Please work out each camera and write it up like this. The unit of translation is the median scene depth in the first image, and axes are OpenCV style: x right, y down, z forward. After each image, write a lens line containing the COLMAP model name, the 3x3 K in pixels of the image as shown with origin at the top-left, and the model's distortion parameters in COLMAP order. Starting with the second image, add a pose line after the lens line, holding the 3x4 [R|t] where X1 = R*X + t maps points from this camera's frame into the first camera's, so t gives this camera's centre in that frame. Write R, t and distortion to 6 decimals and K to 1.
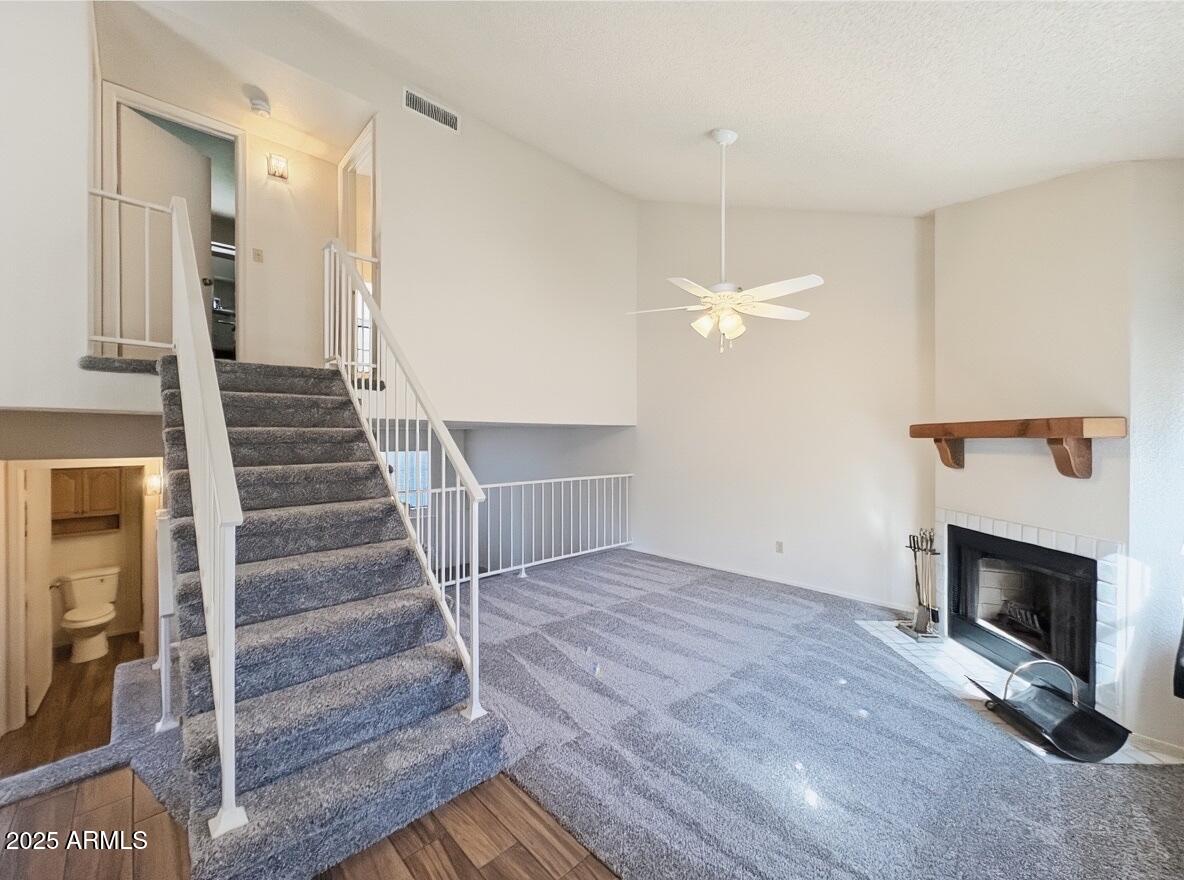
lens RADIAL K [[477.8, 0, 591.8], [0, 477.8, 441.5], [0, 0, 1]] dist [0.001468, -0.000039]
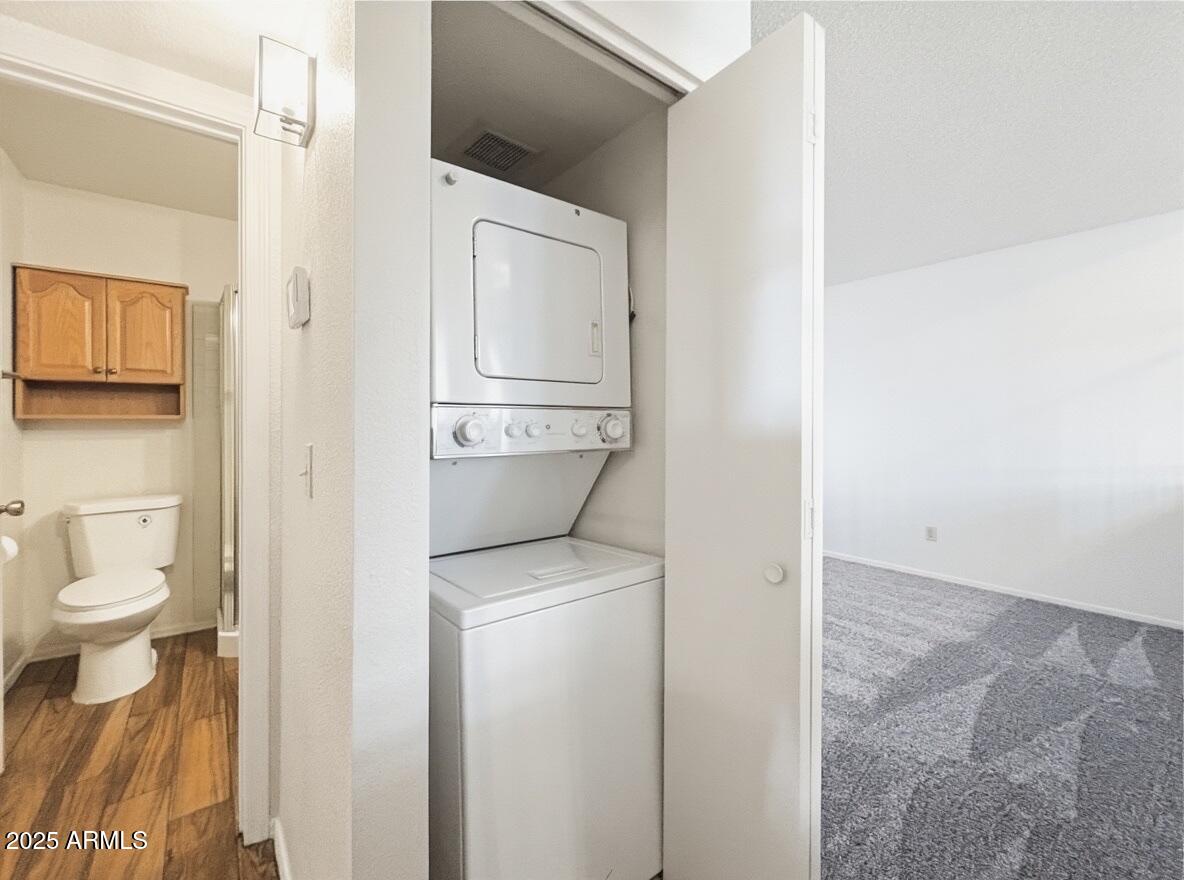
lens RADIAL K [[477.8, 0, 581.9], [0, 477.8, 427.3], [0, 0, 1]] dist [0.001468, -0.000039]
pose [[0.995971, 0.001575, -0.089666, -0.563777], [-0.002481, 0.999947, -0.009996, 0.206386], [0.089645, 0.010178, 0.995922, 0.579572]]
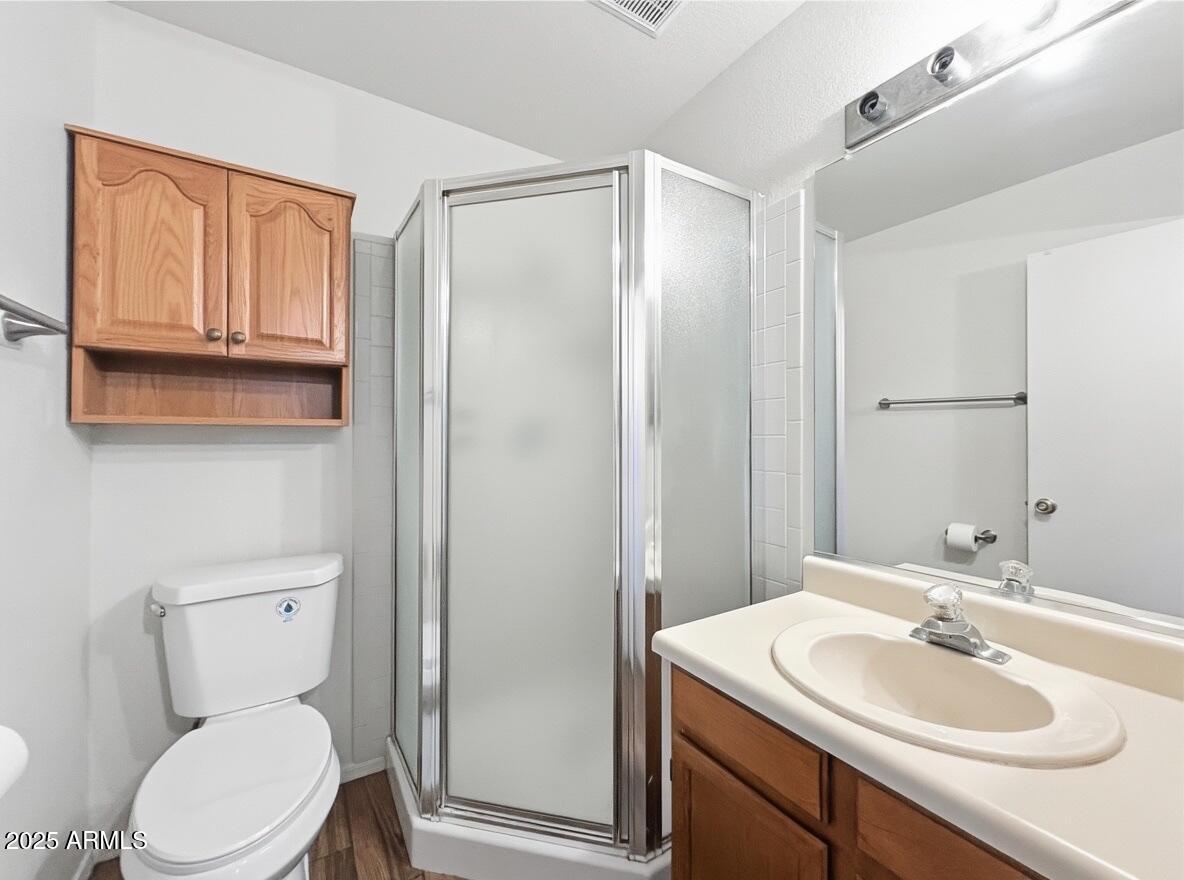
lens RADIAL K [[477.8, 0, 601.8], [0, 477.8, 440.2], [0, 0, 1]] dist [0.001468, -0.000039]
pose [[0.979746, 0.010738, -0.199954, -0.818263], [-0.012476, 0.999895, -0.007435, 0.202629], [0.199853, 0.009779, 0.979777, 0.790851]]
